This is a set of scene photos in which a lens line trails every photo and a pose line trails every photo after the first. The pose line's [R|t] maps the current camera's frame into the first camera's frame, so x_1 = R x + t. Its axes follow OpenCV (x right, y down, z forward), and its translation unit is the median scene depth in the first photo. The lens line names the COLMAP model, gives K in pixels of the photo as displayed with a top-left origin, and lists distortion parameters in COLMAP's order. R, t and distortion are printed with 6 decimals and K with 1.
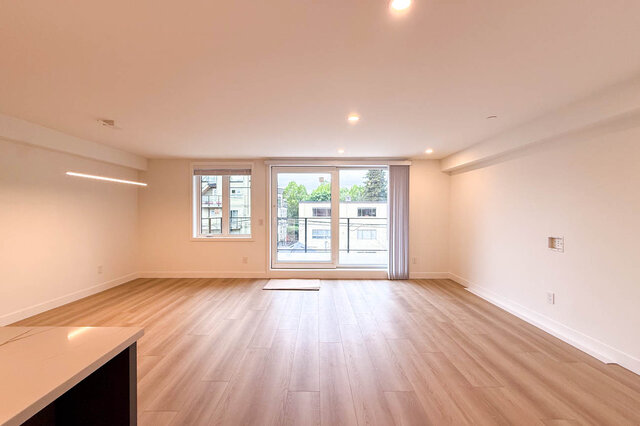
lens RADIAL K [[263.0, 0, 320.0], [0, 263.0, 213.0], [0, 0, 1]] dist [0.000269, -0.000011]
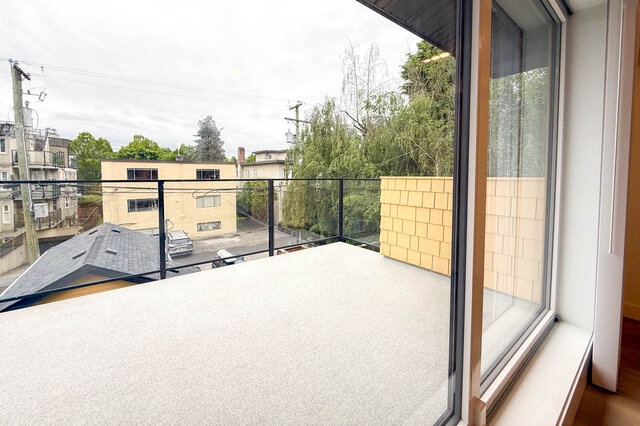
lens RADIAL K [[252.3, 0, 318.7], [0, 252.3, 185.9], [0, 0, 1]] dist [-0.013808, -0.000028]
pose [[0.798821, -0.028468, 0.600895, -0.128378], [0.006054, 0.999210, 0.039290, 0.022606], [-0.601539, -0.027748, 0.798361, 0.976534]]
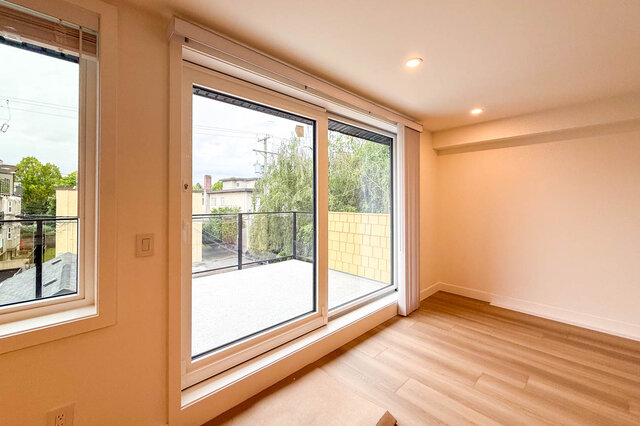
lens RADIAL K [[256.1, 0, 320.8], [0, 256.1, 200.0], [0, 0, 1]] dist [0.001754, 0.000197]
pose [[0.717981, 0.005174, 0.696043, -0.272171], [0.004057, 0.999924, -0.011619, -0.004715], [-0.696051, 0.011166, 0.717906, 0.705135]]
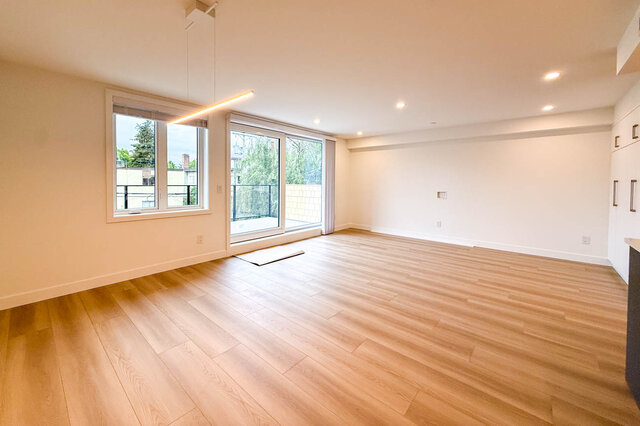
lens RADIAL K [[252.3, 0, 318.7], [0, 252.3, 185.9], [0, 0, 1]] dist [-0.013808, -0.000028]
pose [[0.654088, -0.009976, 0.756352, -0.608301], [-0.001695, 0.999891, 0.014654, 0.013974], [-0.756416, -0.010867, 0.654000, 0.271797]]
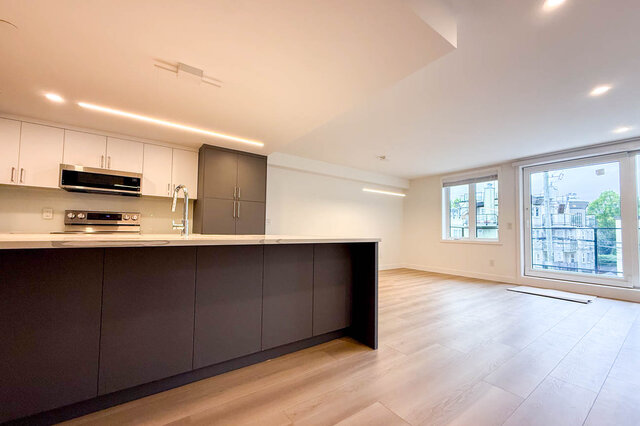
lens RADIAL K [[258.3, 0, 319.2], [0, 258.3, 219.9], [0, 0, 1]] dist [0.000533, 0.000002]
pose [[0.574498, -0.029418, -0.817977, 0.157325], [-0.019864, 0.998558, -0.049864, 0.075134], [0.818265, 0.044895, 0.573085, -0.133699]]
